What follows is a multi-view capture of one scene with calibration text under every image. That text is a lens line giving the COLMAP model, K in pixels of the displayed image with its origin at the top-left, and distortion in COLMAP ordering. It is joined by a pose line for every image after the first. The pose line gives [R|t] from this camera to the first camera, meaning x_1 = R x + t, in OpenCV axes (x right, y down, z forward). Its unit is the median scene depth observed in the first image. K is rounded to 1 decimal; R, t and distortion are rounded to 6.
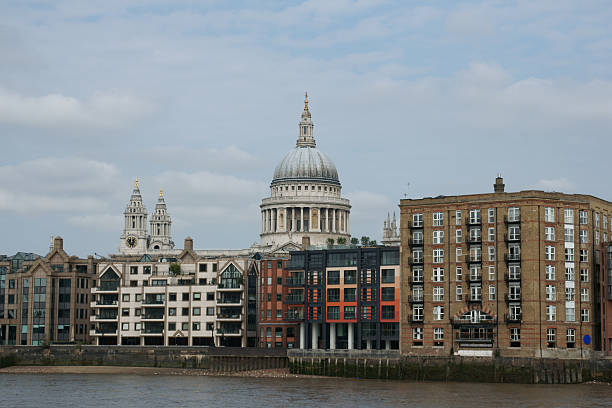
lens RADIAL K [[1263.8, 0, 315.3], [0, 1263.8, 203.0], [0, 0, 1]] dist [0.077868, 0.237593]
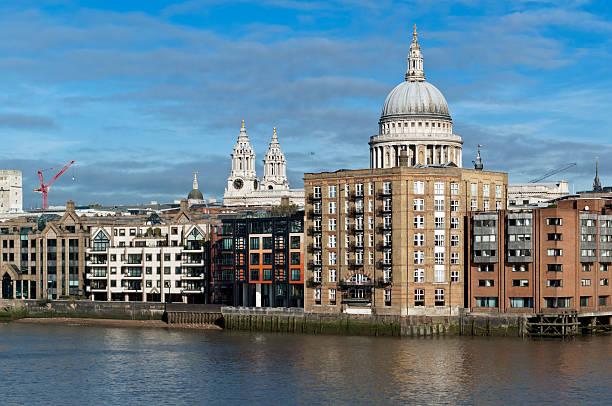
lens RADIAL K [[1393.4, 0, 306.1], [0, 1393.4, 202.9], [0, 0, 1]] dist [-0.182107, 0.347921]
pose [[0.986008, -0.018376, -0.165685, 0.228620], [0.028206, 0.997966, 0.057171, -0.039629], [0.164297, -0.061044, 0.984520, -0.175185]]
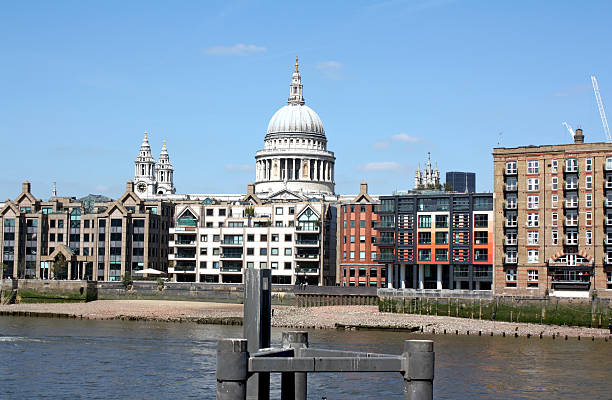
lens RADIAL K [[1079.7, 0, 305.4], [0, 1079.7, 199.7], [0, 0, 1]] dist [-0.007486, -0.024083]
pose [[0.998993, 0.011523, 0.043359, -0.107777], [-0.013221, 0.999148, 0.039097, 0.005914], [-0.042871, -0.039631, 0.998294, 0.091048]]
